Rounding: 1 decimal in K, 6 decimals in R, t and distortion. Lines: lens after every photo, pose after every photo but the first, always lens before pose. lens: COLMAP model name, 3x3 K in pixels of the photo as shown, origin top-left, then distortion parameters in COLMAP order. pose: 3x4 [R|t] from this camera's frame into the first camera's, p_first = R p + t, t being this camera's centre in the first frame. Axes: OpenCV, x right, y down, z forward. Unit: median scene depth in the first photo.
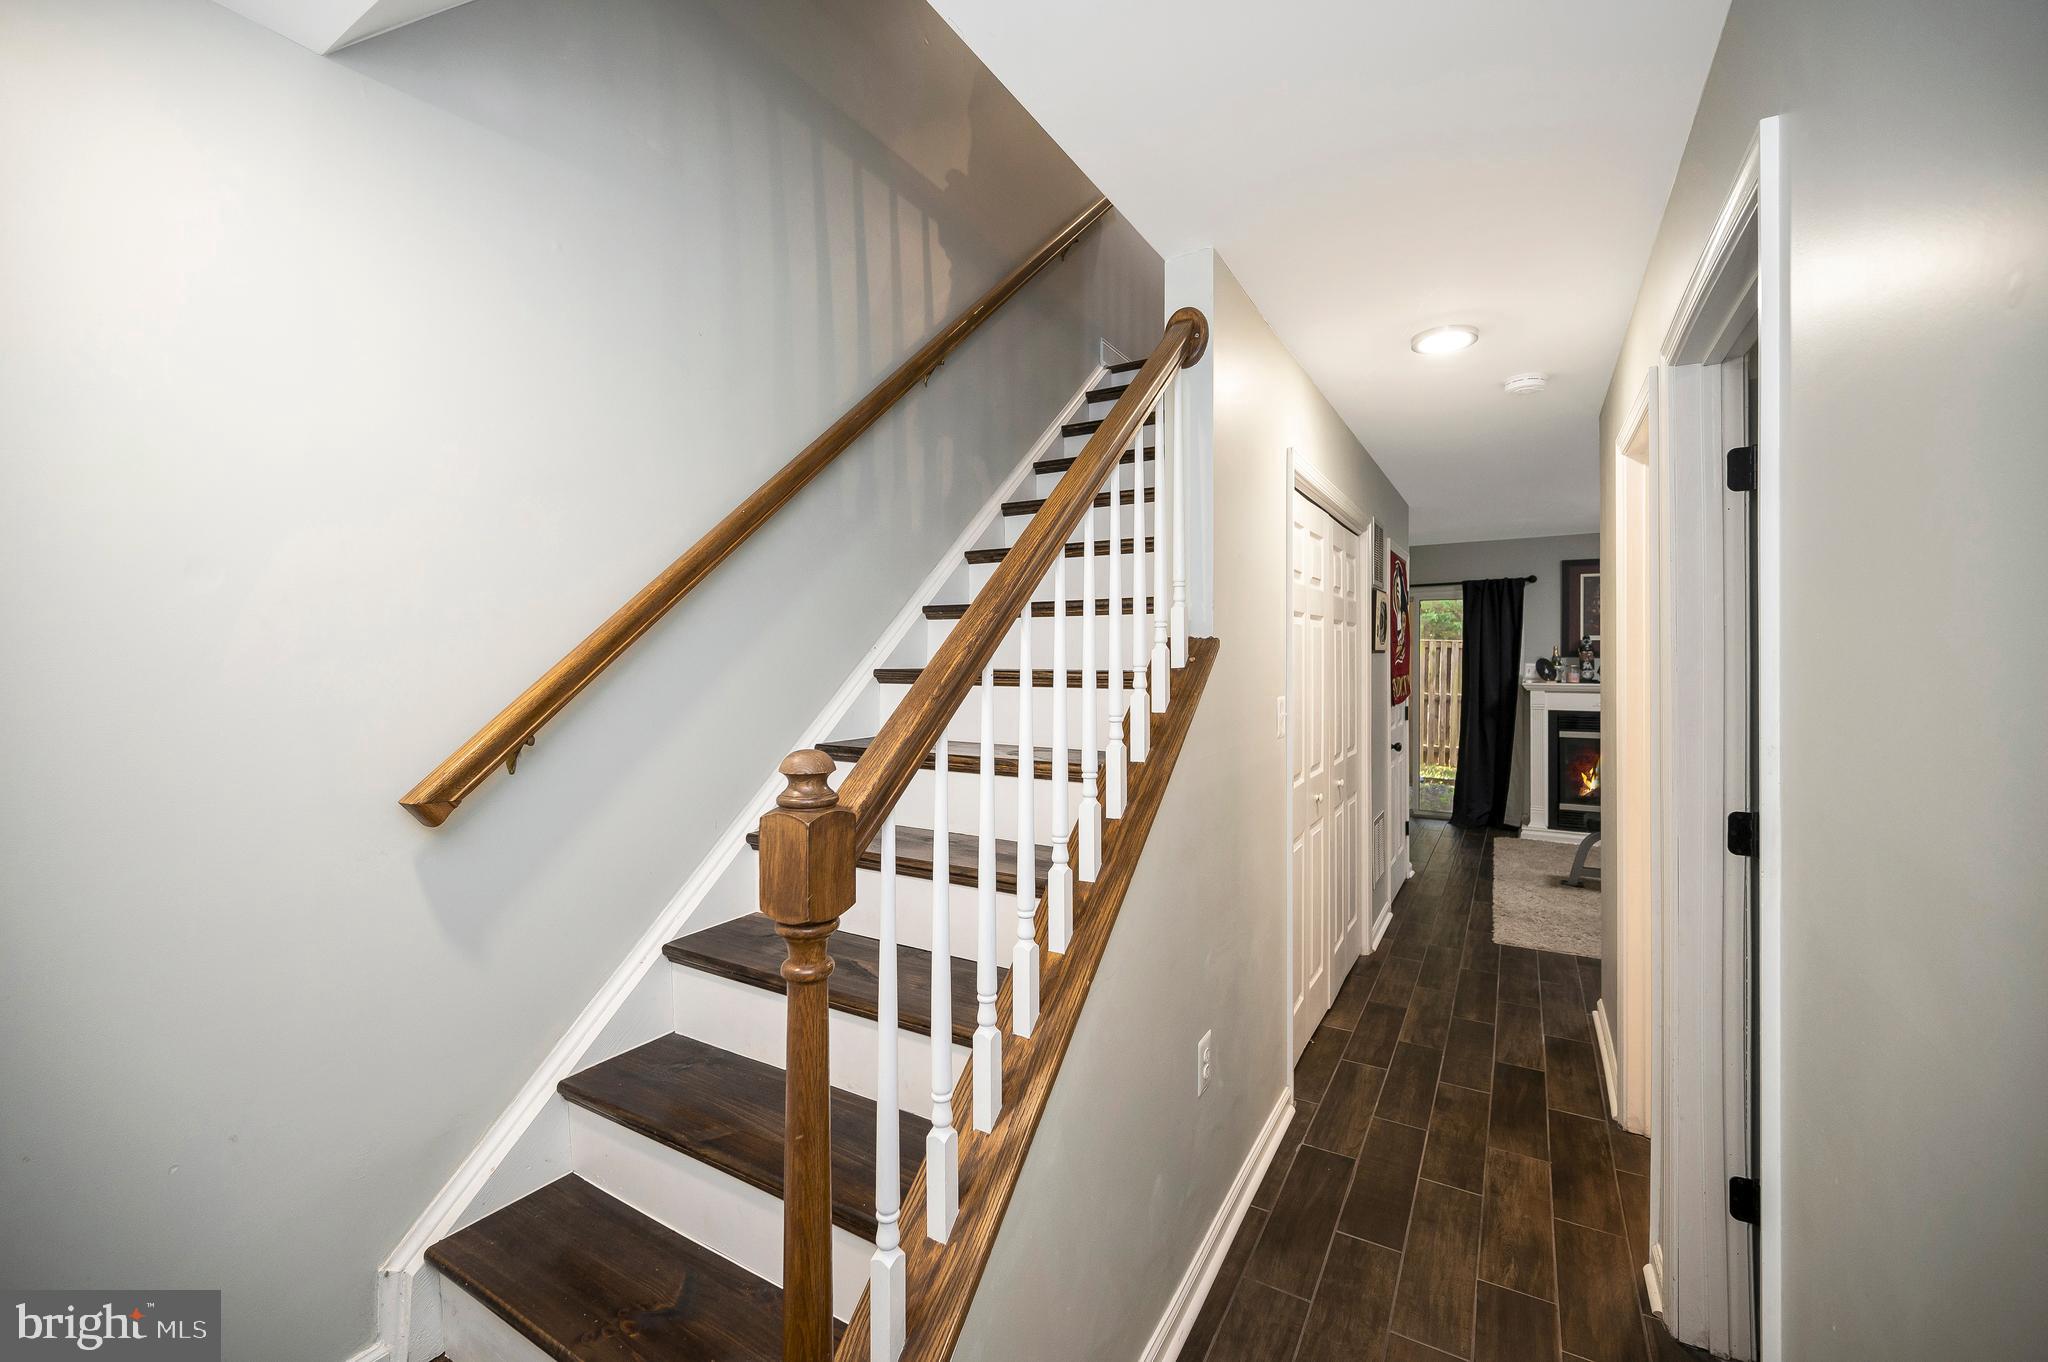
lens RADIAL K [[840.4, 0, 1022.7], [0, 840.4, 636.5], [0, 0, 1]] dist [-0.000425, -0.000027]
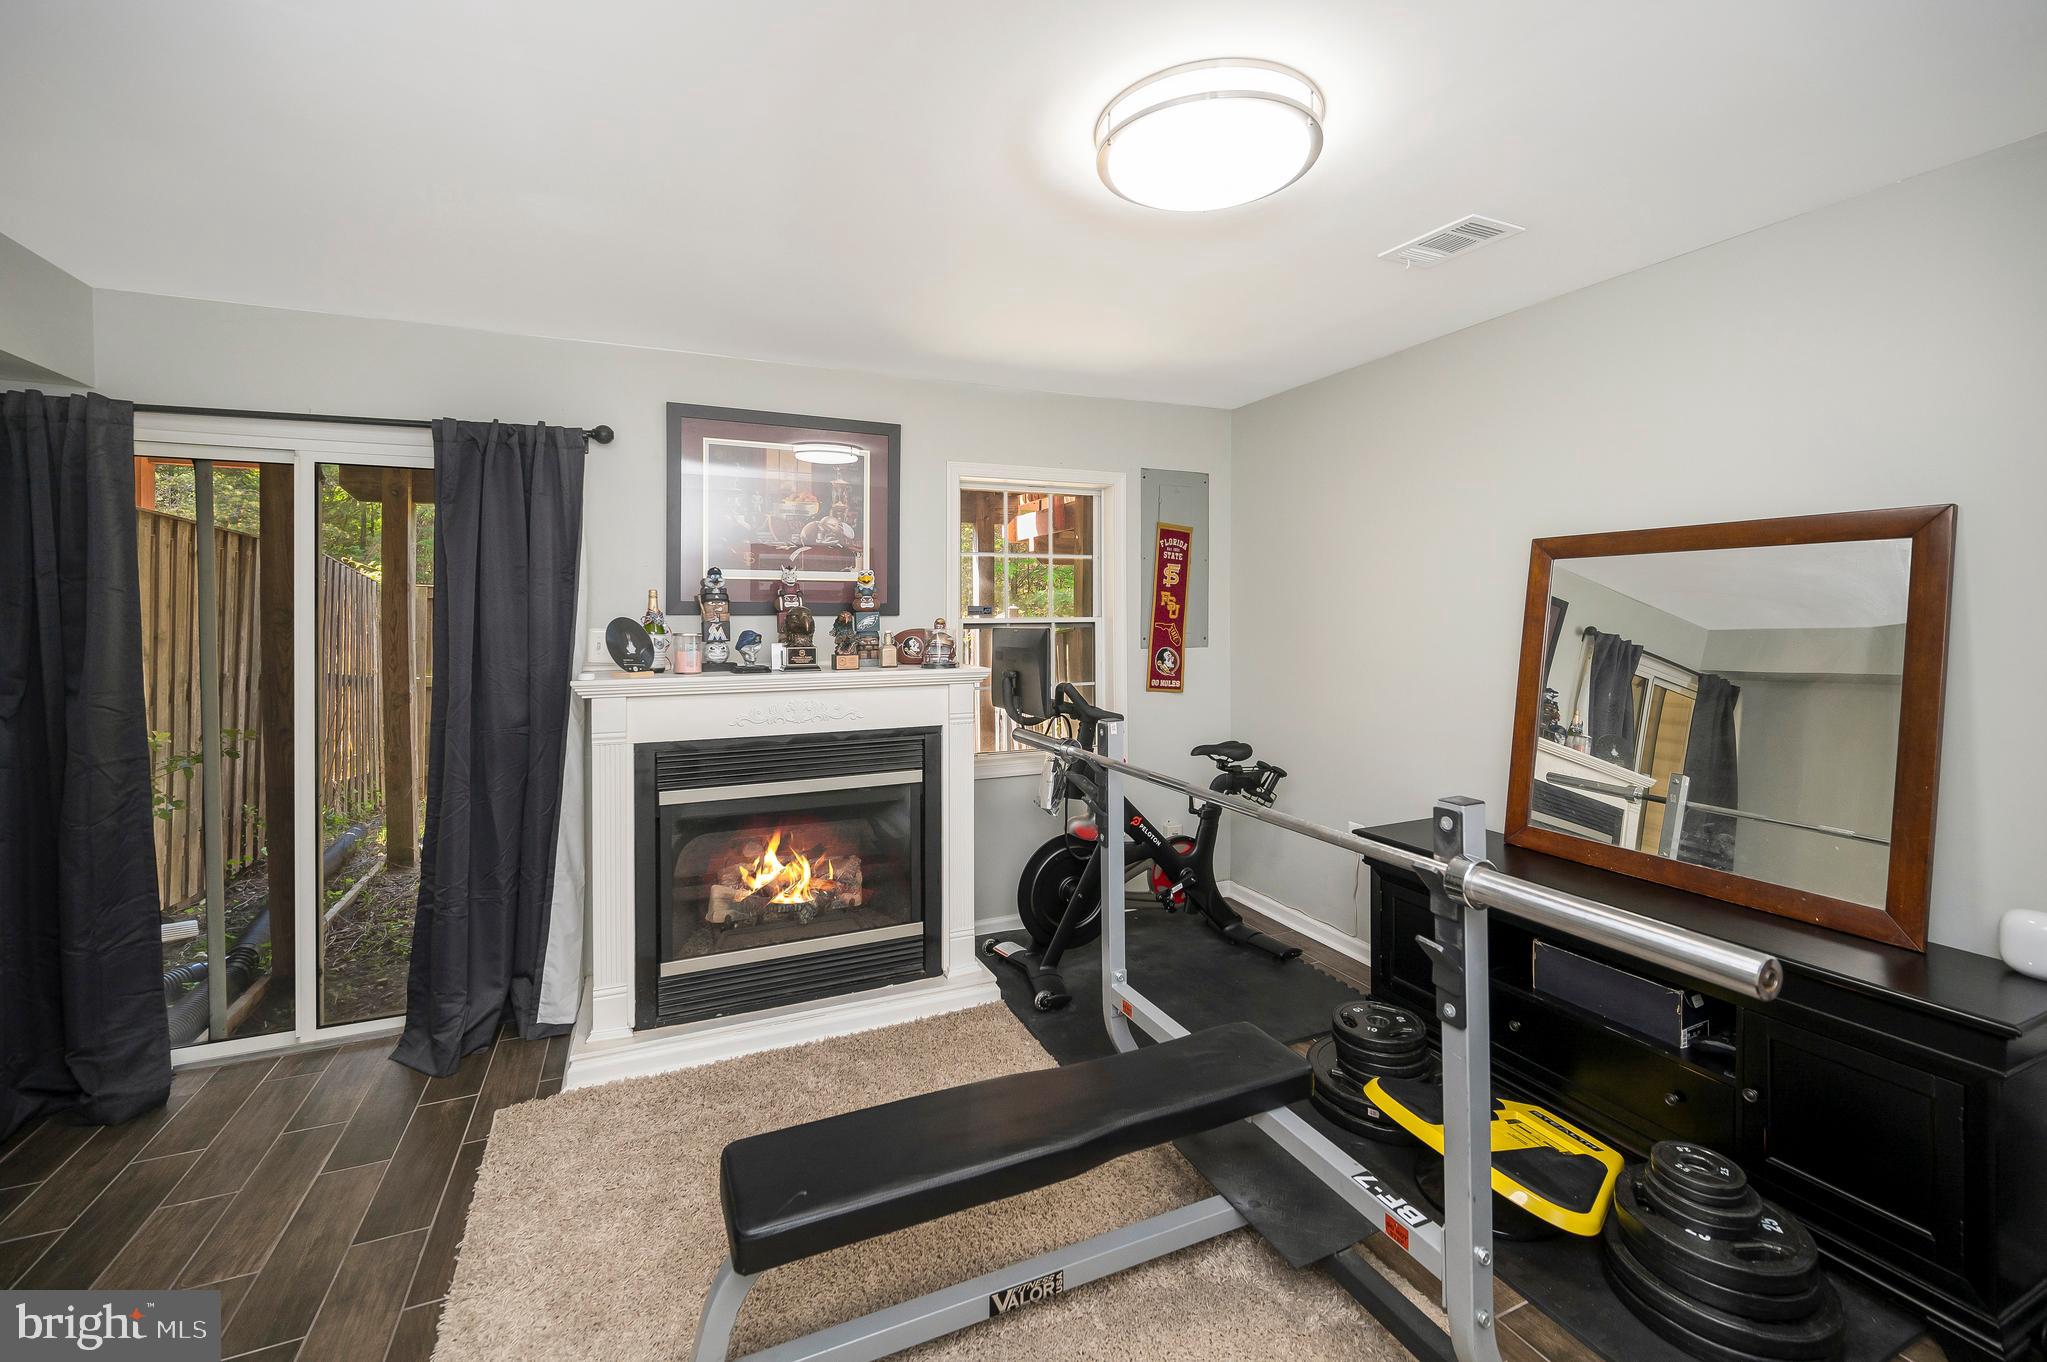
lens RADIAL K [[840.0, 0, 1022.2], [0, 840.0, 636.6], [0, 0, 1]] dist [-0.000425, -0.000027]
pose [[0.585171, -0.027396, 0.810447, 0.390811], [-0.009875, 0.999114, 0.040904, 0.015821], [-0.810850, -0.031939, 0.584382, 0.586311]]
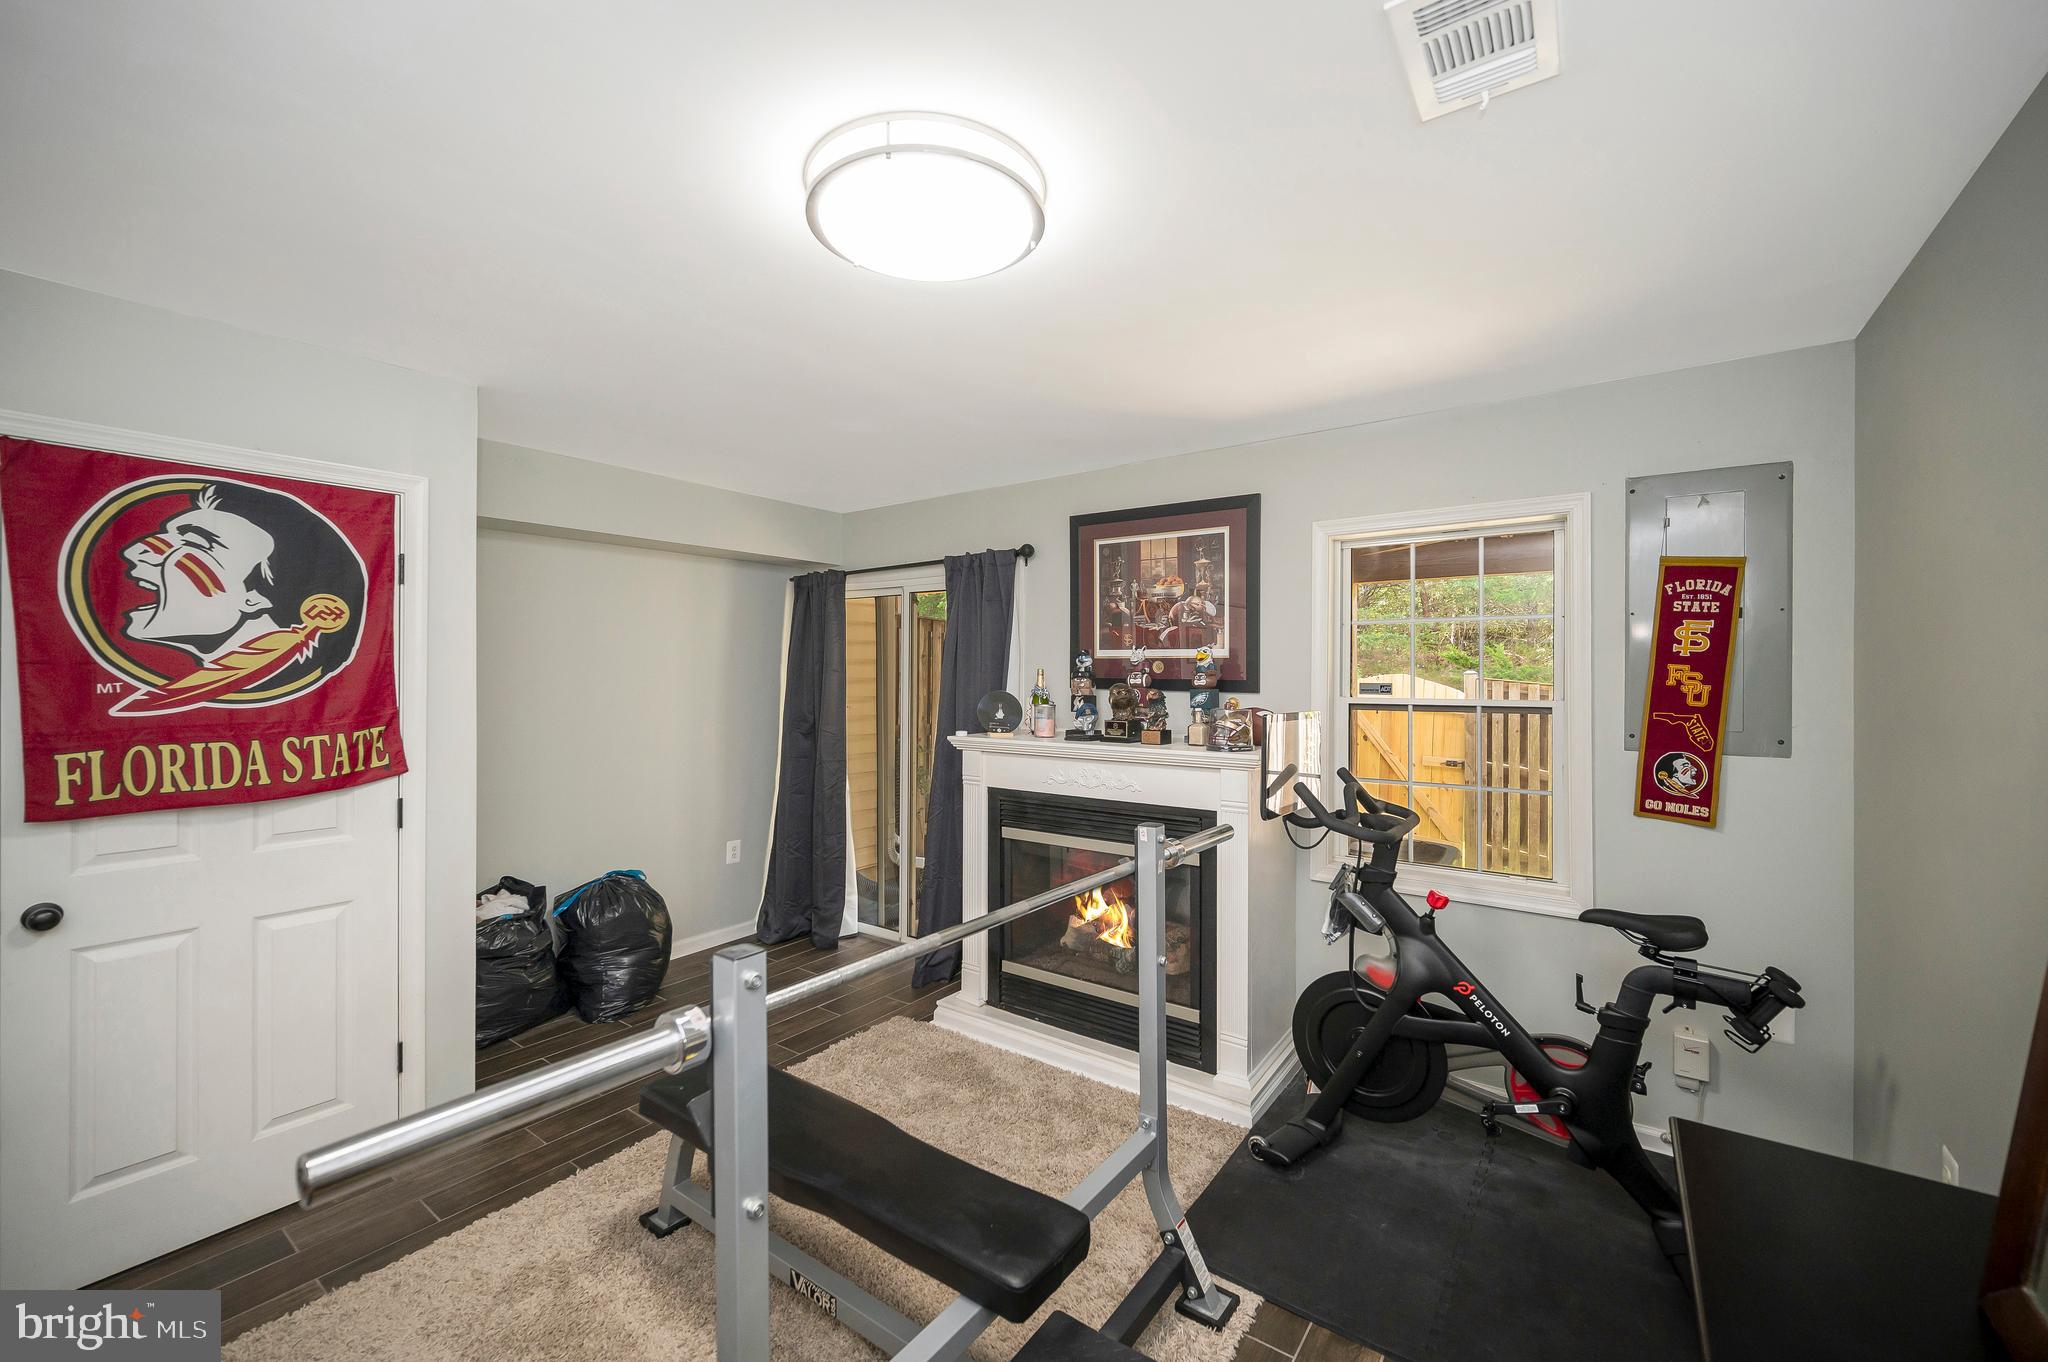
lens RADIAL K [[824.2, 0, 1015.1], [0, 824.2, 675.3], [0, 0, 1]] dist [-0.000049, -0.000163]
pose [[0.995159, -0.003815, -0.098201, 0.668611], [0.006507, 0.999611, 0.027106, 0.000638], [0.098059, -0.027614, 0.994797, 0.455712]]
